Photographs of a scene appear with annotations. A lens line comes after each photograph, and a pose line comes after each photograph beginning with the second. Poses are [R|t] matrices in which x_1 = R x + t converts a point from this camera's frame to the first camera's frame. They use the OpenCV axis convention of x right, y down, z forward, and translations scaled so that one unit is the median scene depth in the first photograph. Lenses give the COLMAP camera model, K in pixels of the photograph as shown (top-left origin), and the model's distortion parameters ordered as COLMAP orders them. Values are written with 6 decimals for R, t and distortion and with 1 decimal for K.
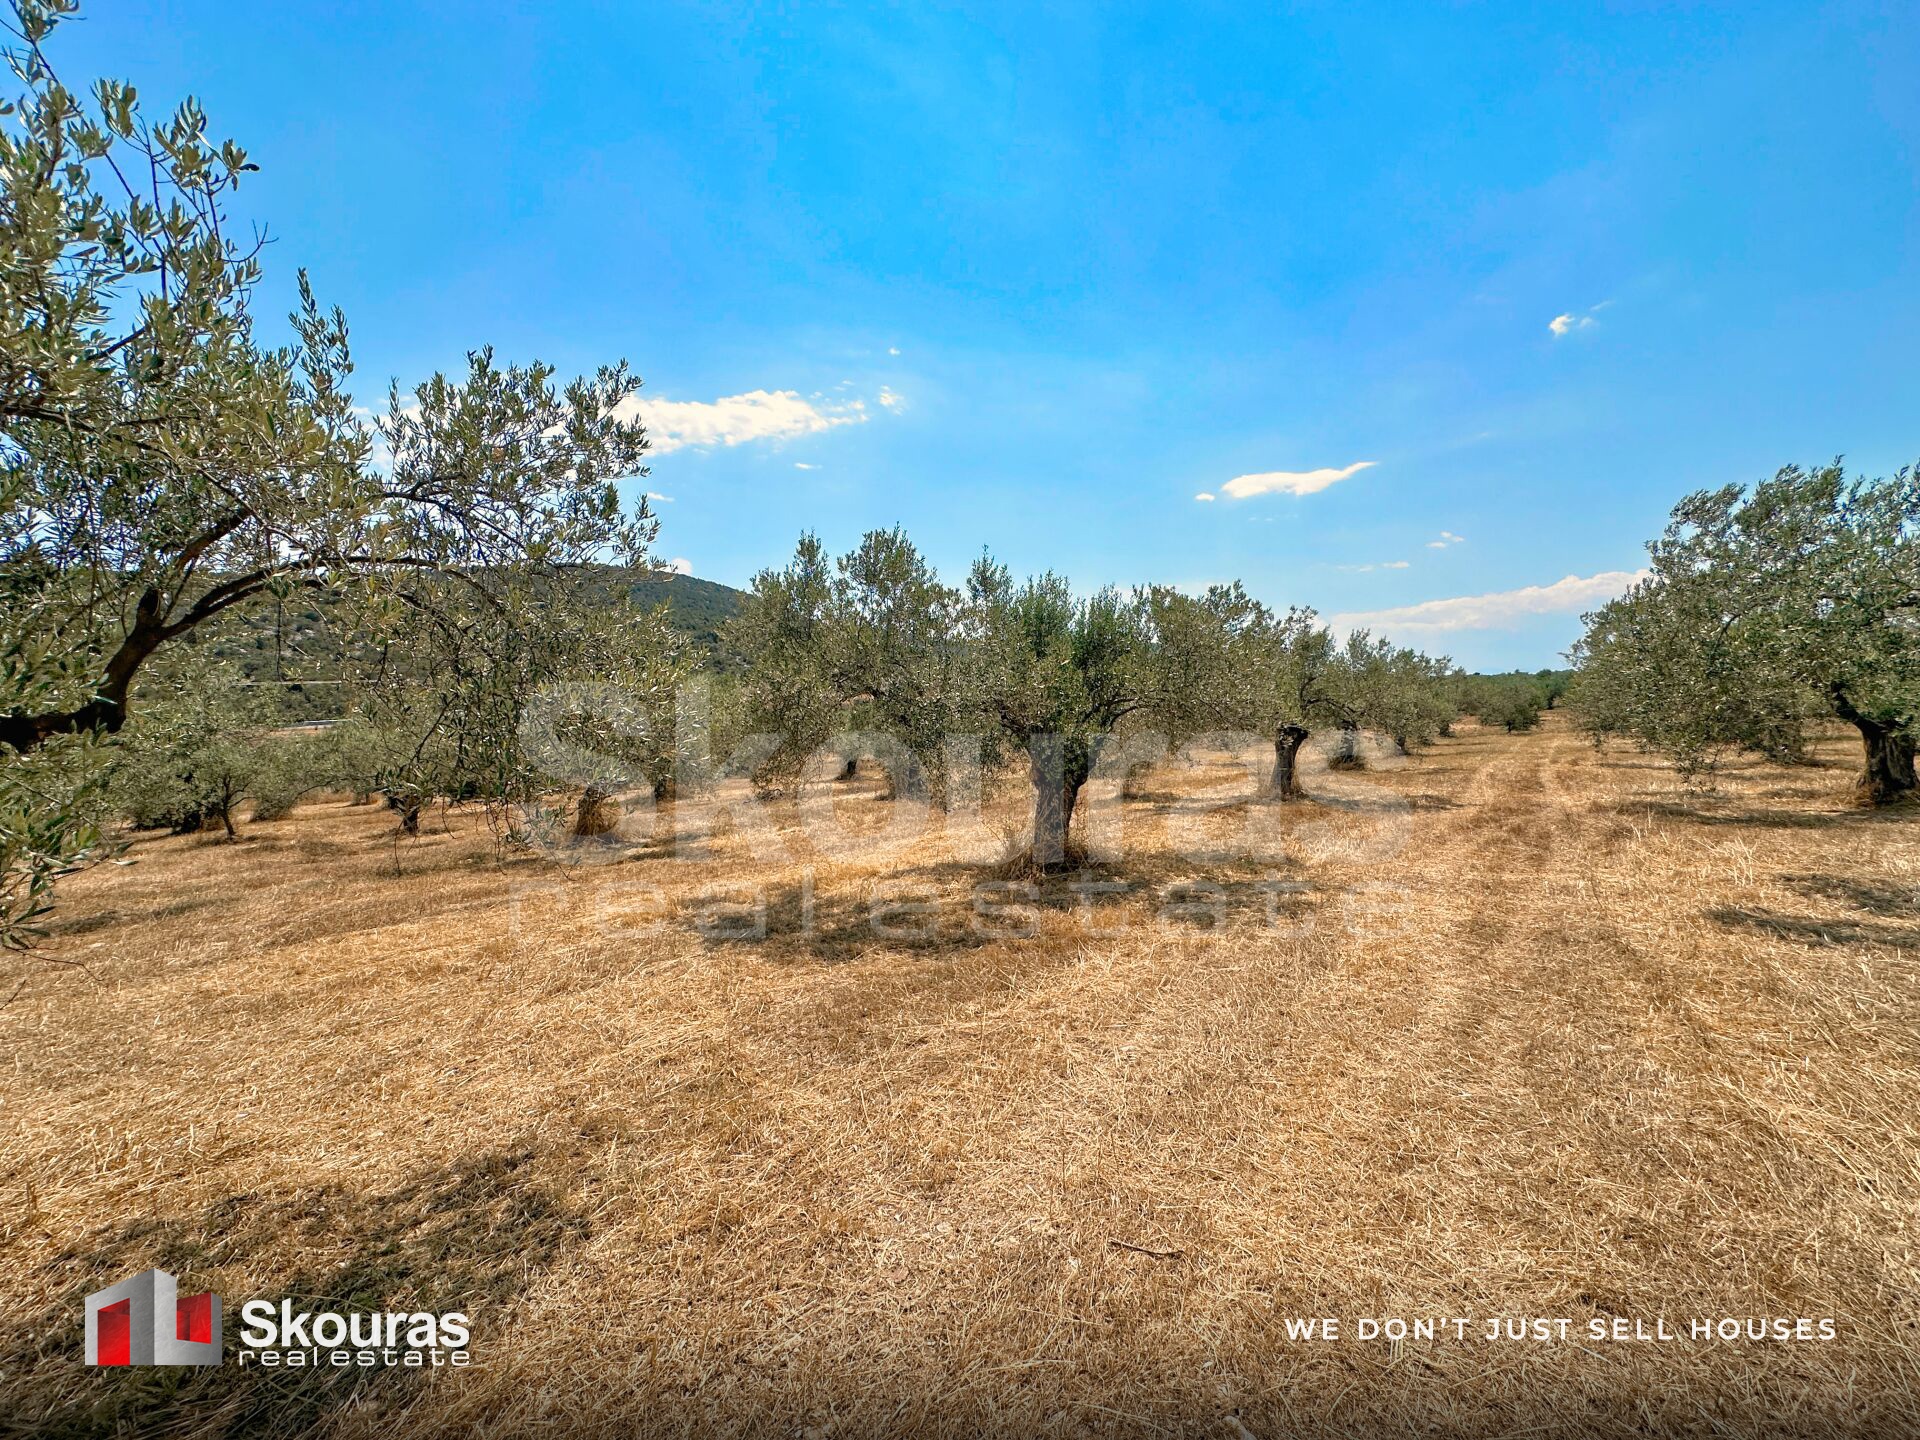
lens RADIAL K [[772.8, 0, 952.2], [0, 772.8, 740.1], [0, 0, 1]] dist [0.009494, 0.000077]
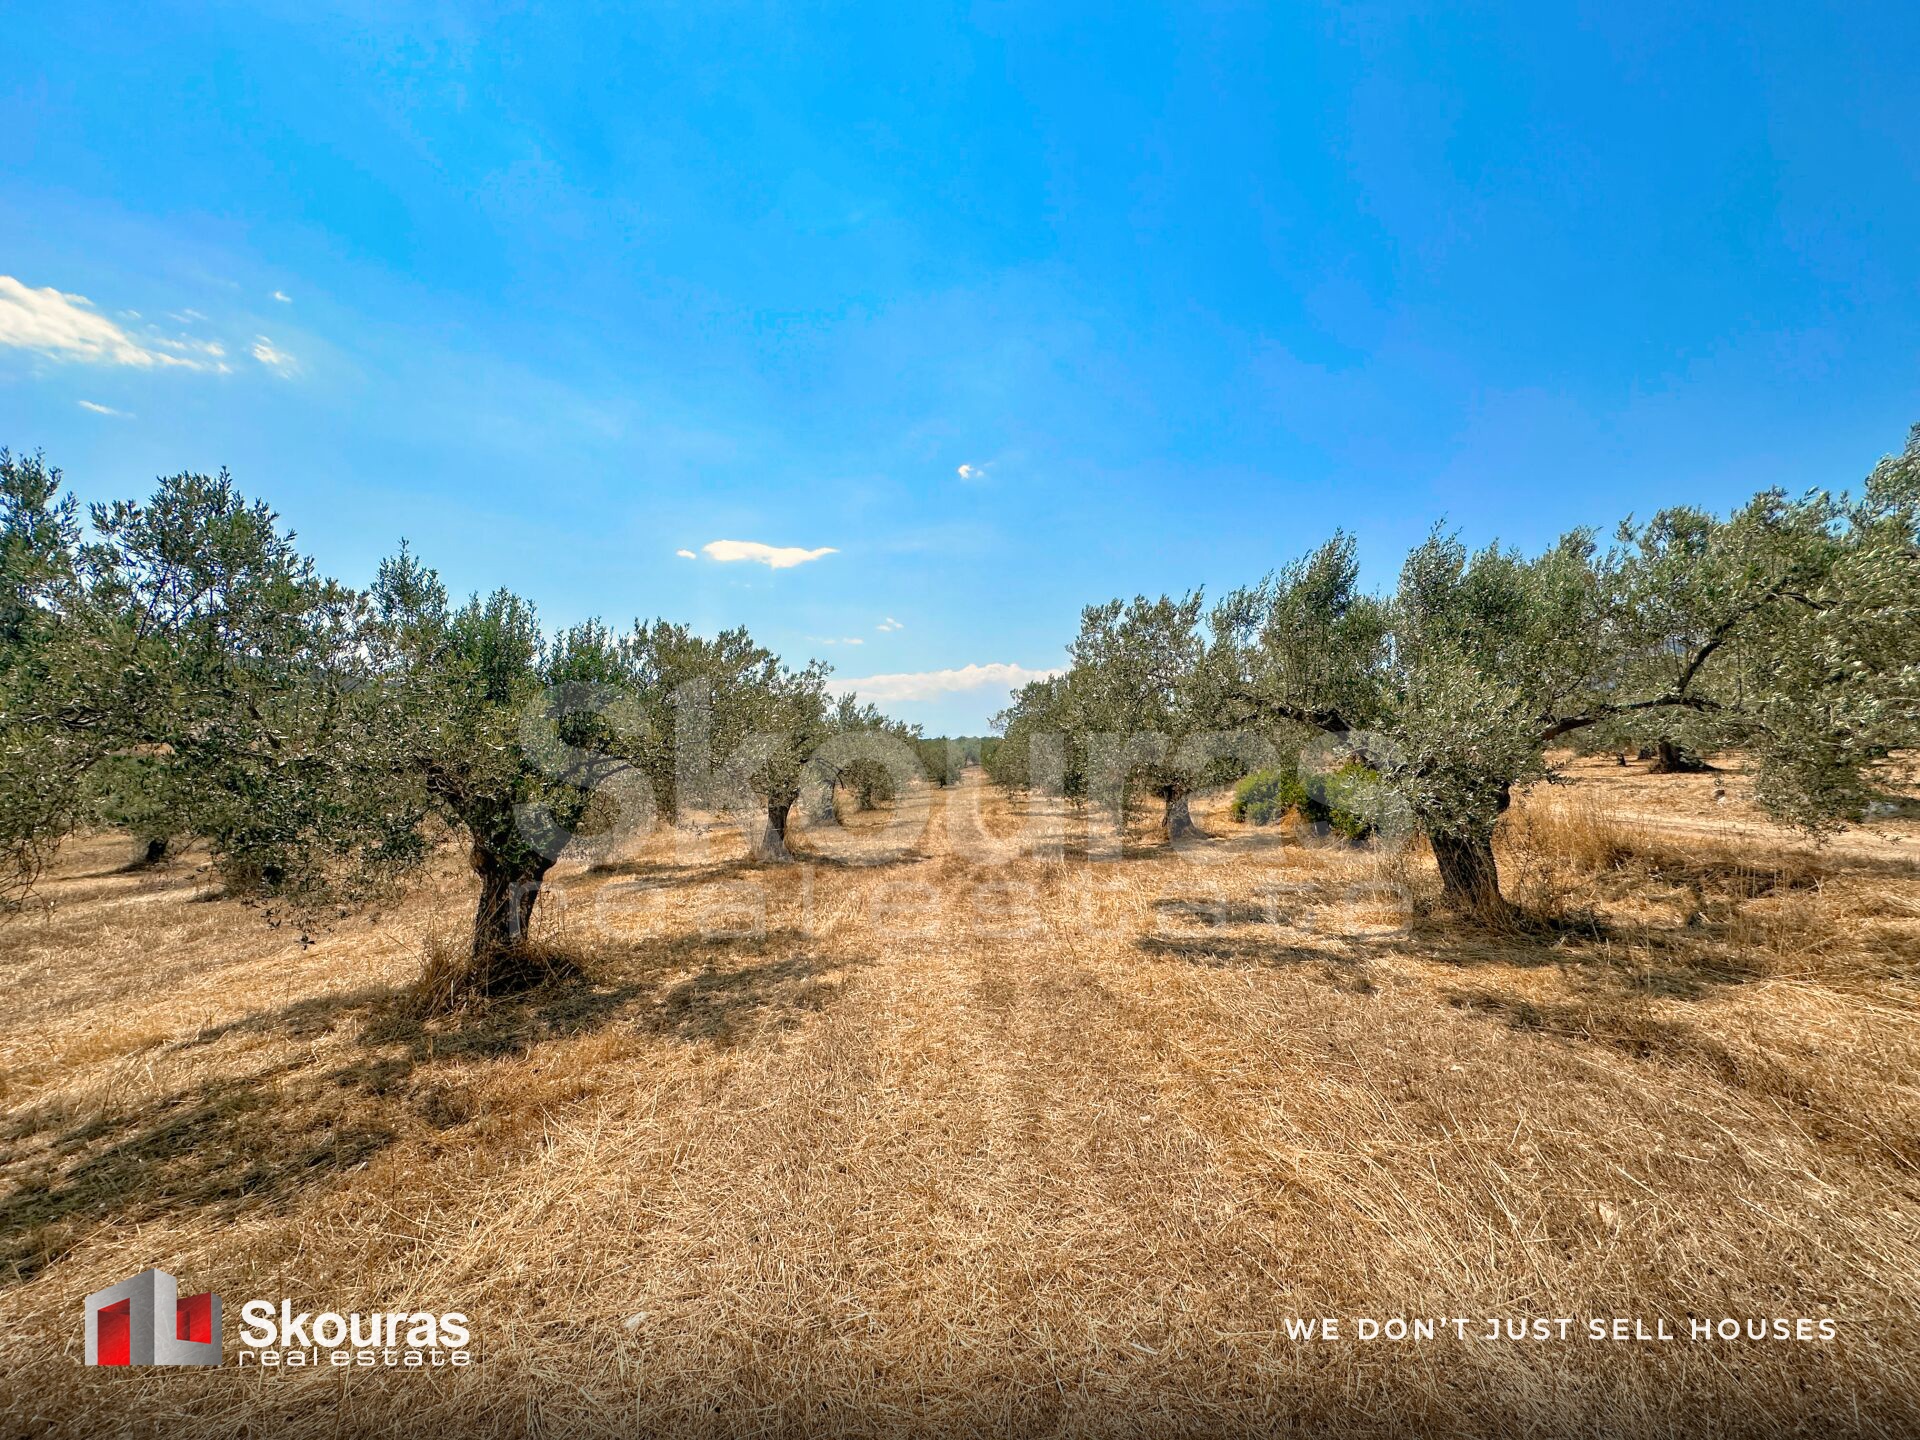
lens RADIAL K [[772.4, 0, 959.2], [0, 772.4, 714.0], [0, 0, 1]] dist [0.002486, 0.000344]
pose [[0.789194, 0.045604, 0.612449, 0.010342], [0.019990, 0.994803, -0.099833, -0.008168], [-0.613819, 0.091031, 0.784181, 0.117825]]
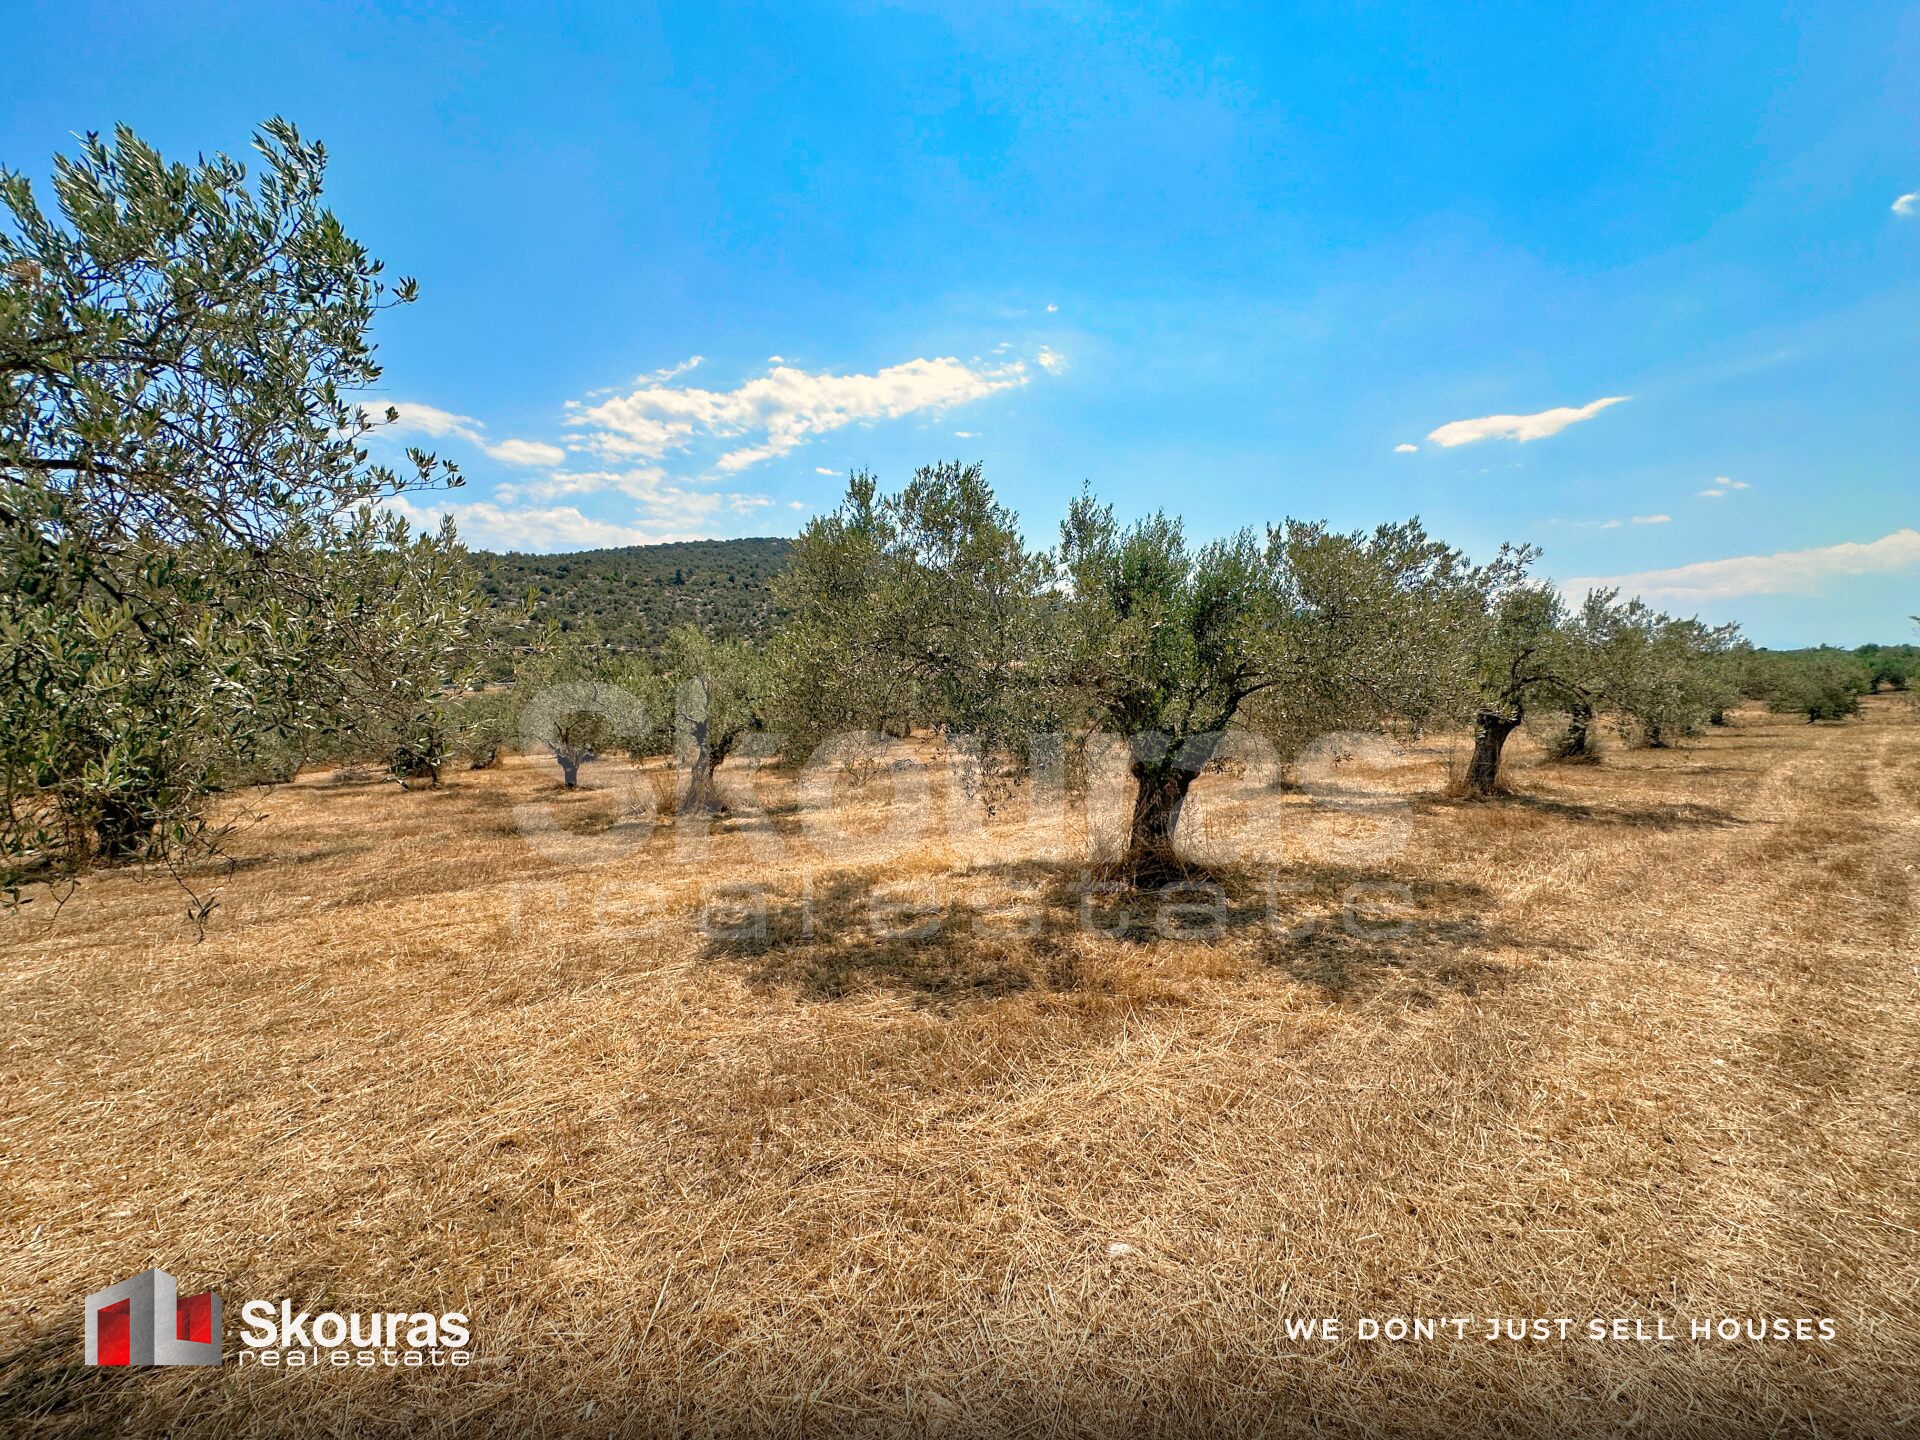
lens RADIAL K [[772.4, 0, 959.2], [0, 772.4, 714.0], [0, 0, 1]] dist [0.002486, 0.000344]
pose [[0.978622, 0.026227, -0.203989, 0.083331], [-0.025209, 0.999653, 0.007586, -0.007571], [0.204117, -0.002281, 0.978944, 0.149428]]
